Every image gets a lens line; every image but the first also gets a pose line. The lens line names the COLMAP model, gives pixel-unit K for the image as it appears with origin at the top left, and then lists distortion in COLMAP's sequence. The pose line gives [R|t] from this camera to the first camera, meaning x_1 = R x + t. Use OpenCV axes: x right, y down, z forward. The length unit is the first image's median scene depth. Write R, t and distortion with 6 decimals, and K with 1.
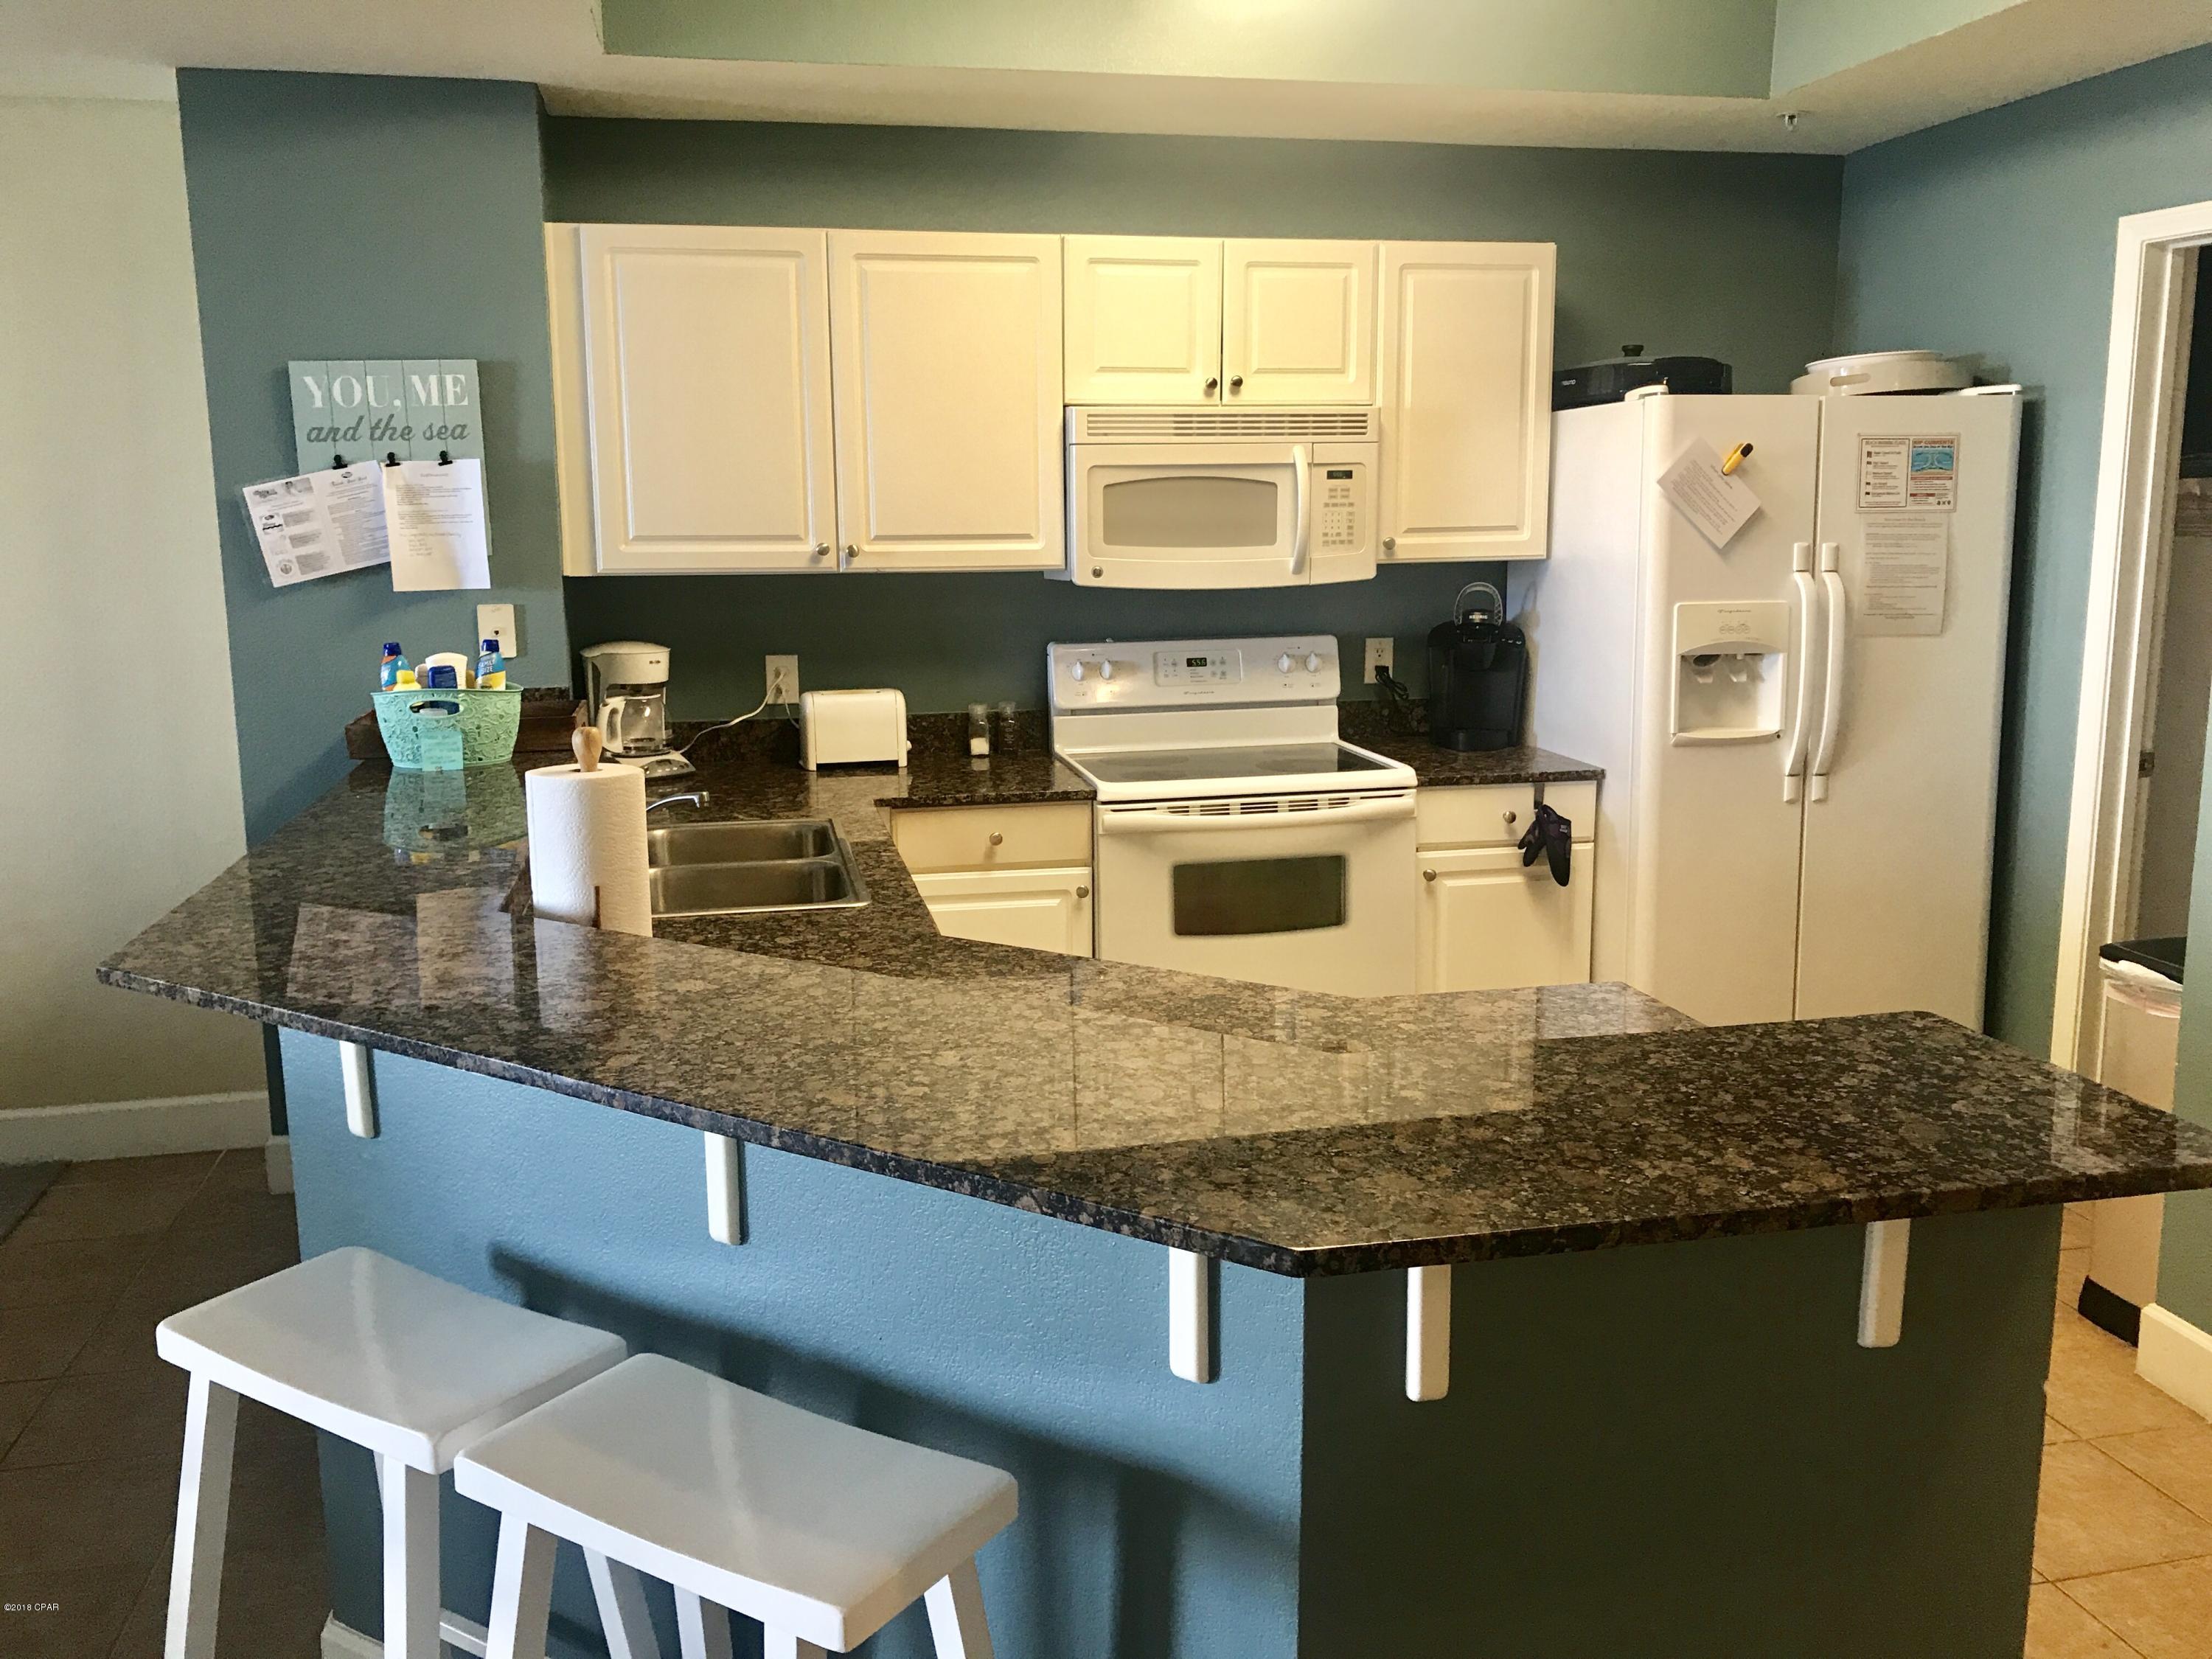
lens RADIAL K [[1875.4, 0, 1106.0], [0, 1875.4, 829.5], [0, 0, 1]] dist [0.046461, -0.007346]
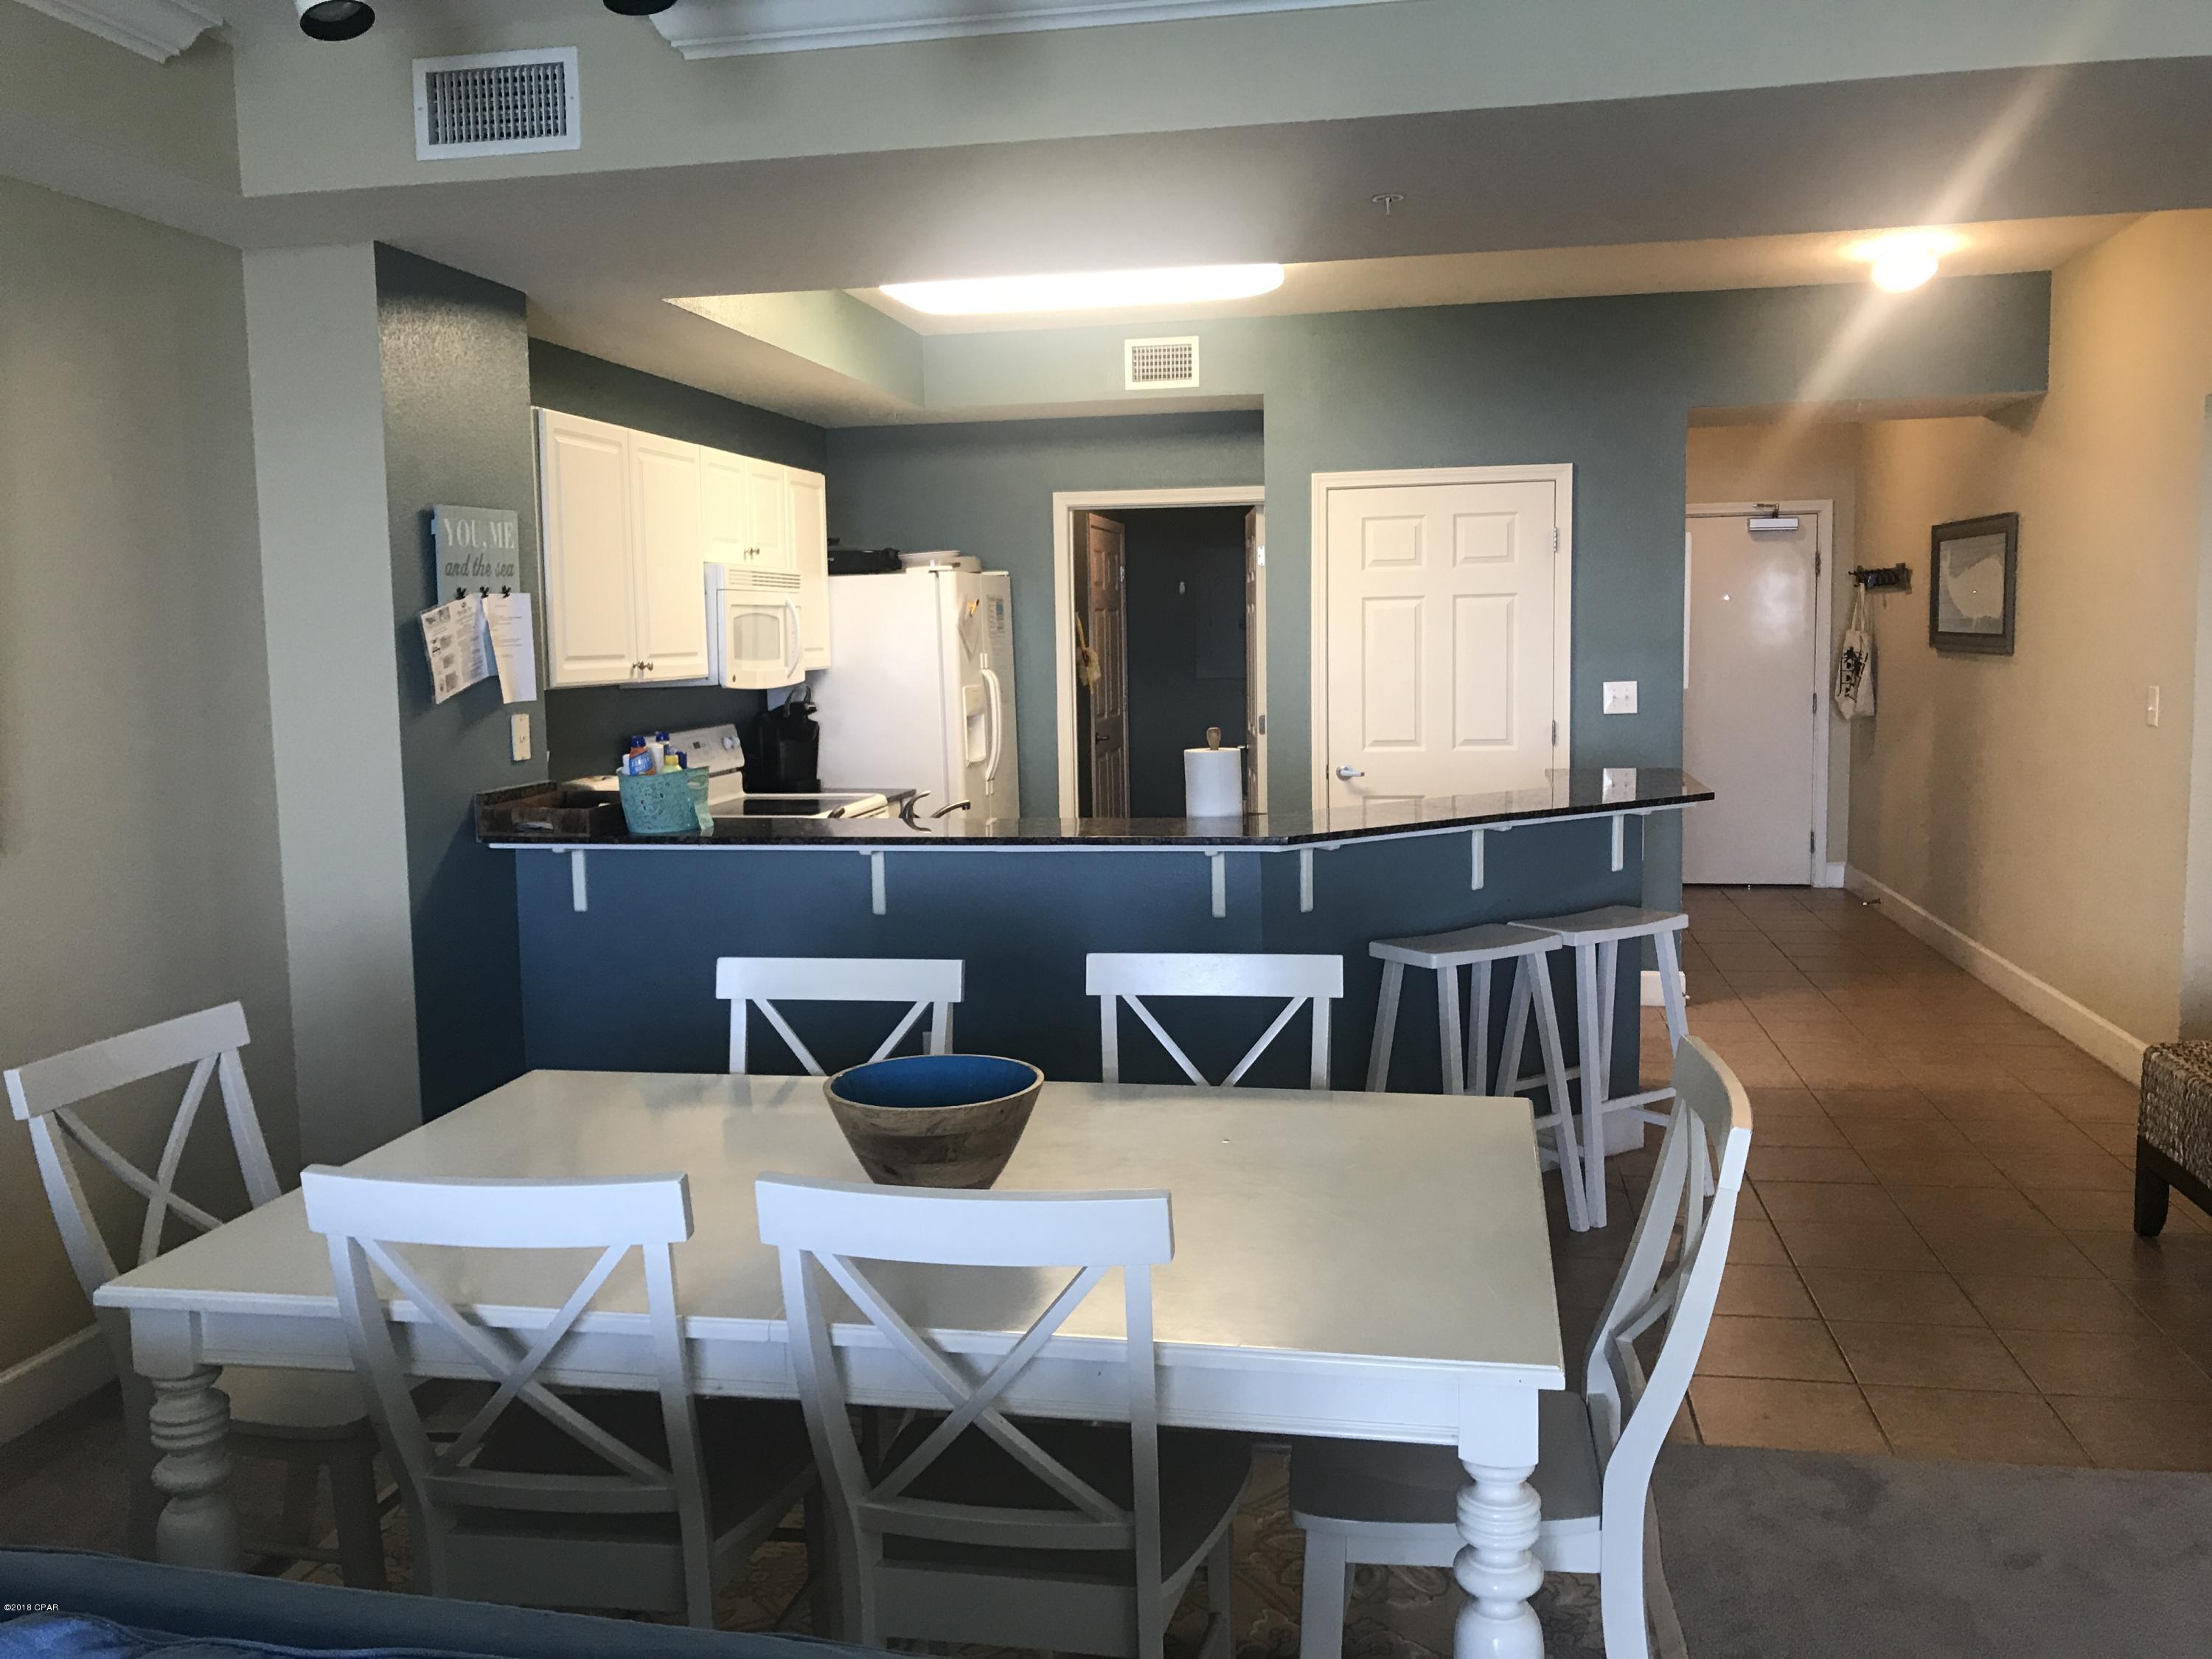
lens RADIAL K [[1812.0, 0, 1106.0], [0, 1812.0, 829.5], [0, 0, 1]] dist [0.038117, -0.067390]
pose [[0.397987, -0.099451, 0.911985, -1.259821], [0.172450, 0.984495, 0.032101, -0.022132], [-0.901037, 0.144496, 0.408967, 0.220413]]
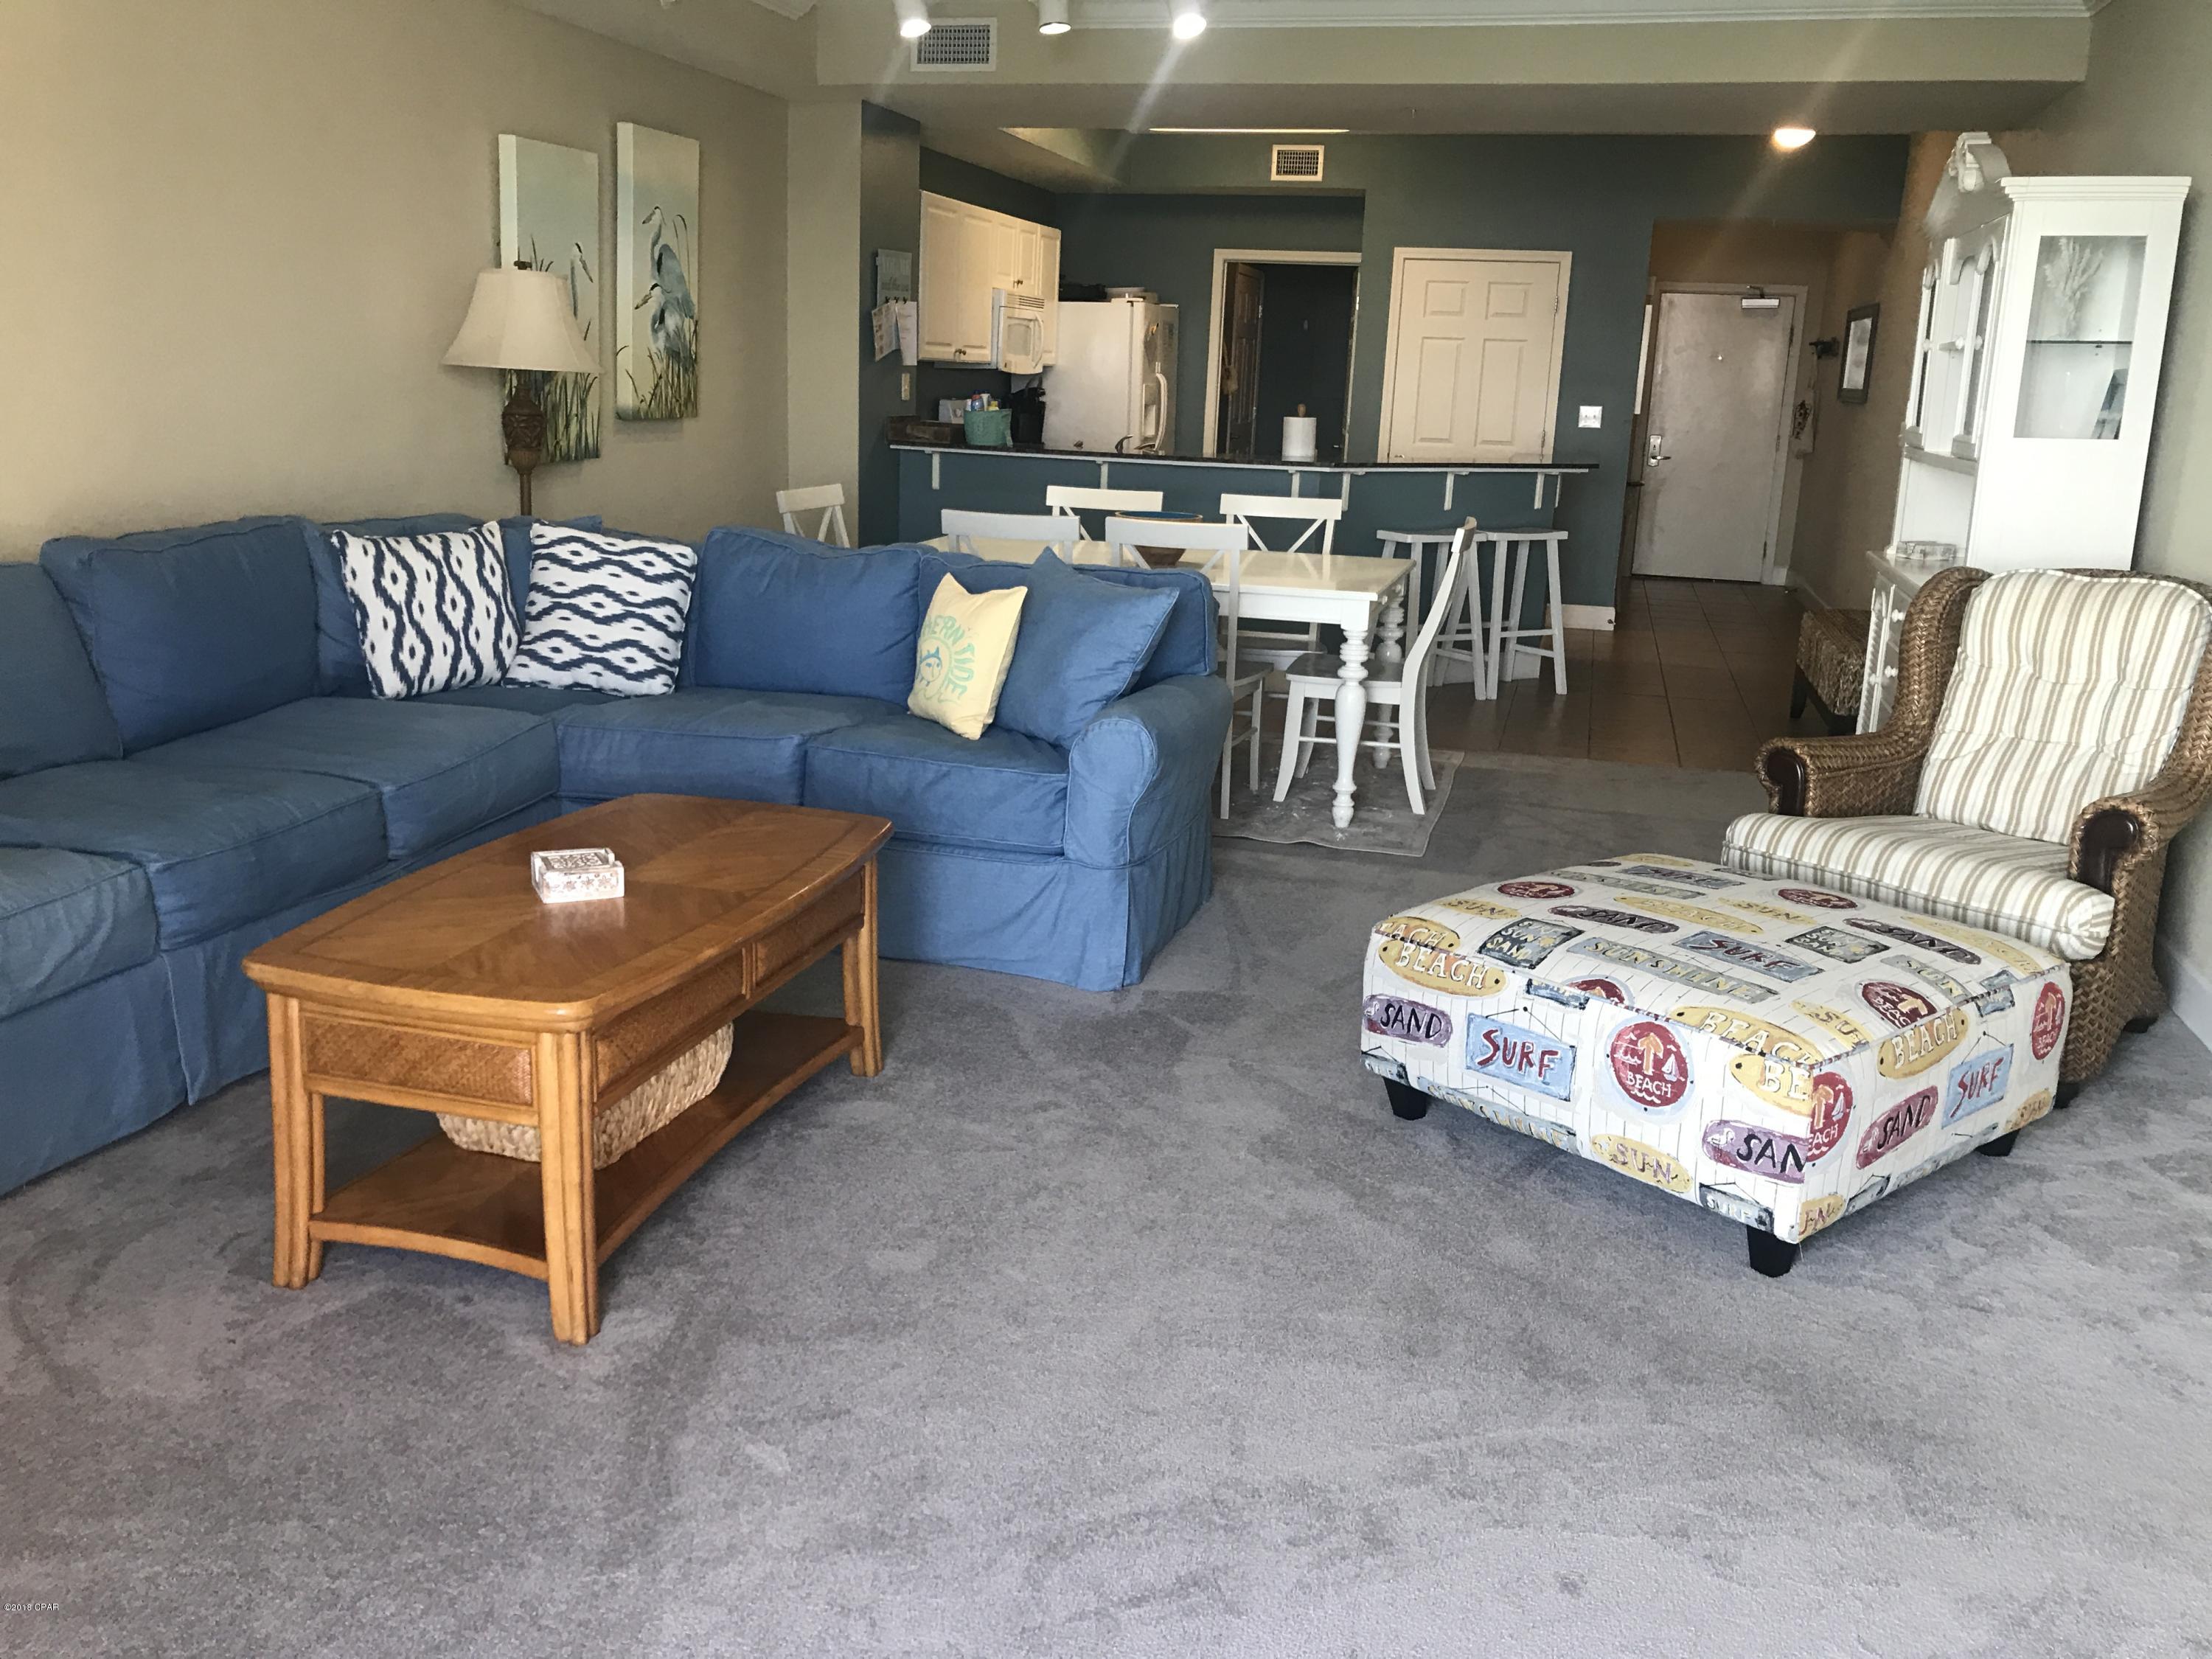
lens RADIAL K [[1823.2, 0, 1094.1], [0, 1823.2, 815.7], [0, 0, 1]] dist [0.039370, -0.077110]
pose [[0.469245, -0.184294, 0.863623, -2.108659], [0.107347, 0.982632, 0.151364, 0.079136], [-0.876519, 0.021680, 0.480878, -0.138870]]
